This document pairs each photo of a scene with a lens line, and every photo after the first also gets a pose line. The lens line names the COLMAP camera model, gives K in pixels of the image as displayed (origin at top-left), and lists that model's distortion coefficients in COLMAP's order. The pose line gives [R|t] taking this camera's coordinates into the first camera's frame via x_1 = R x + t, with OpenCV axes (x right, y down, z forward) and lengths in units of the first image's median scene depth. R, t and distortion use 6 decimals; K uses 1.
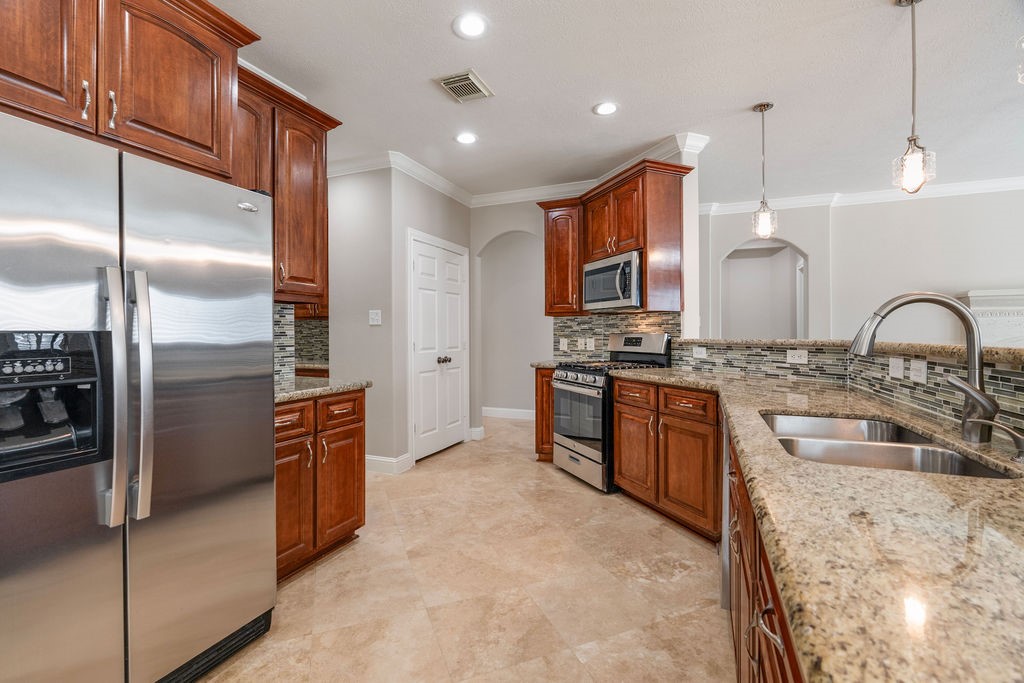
lens RADIAL K [[451.1, 0, 510.7], [0, 451.1, 337.4], [0, 0, 1]] dist [0.001843, -0.001401]
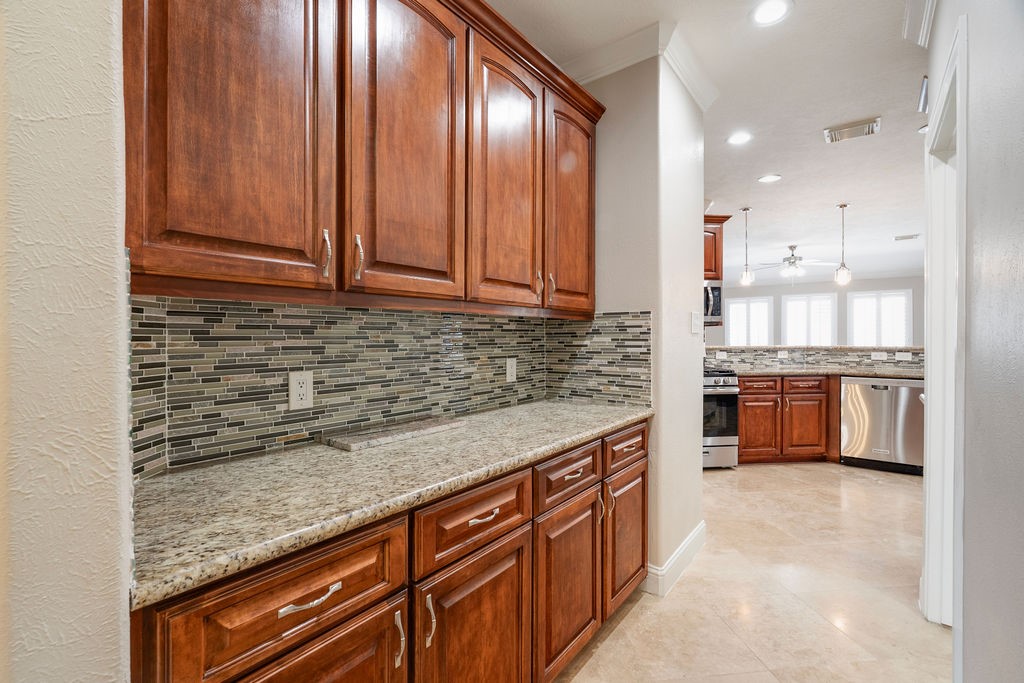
lens RADIAL K [[451.1, 0, 509.3], [0, 451.1, 339.1], [0, 0, 1]] dist [0.001843, -0.001401]
pose [[0.262065, -0.004043, 0.965042, -1.302508], [0.005957, 0.999979, 0.002571, -0.029773], [-0.965032, 0.005075, 0.262083, 1.396143]]
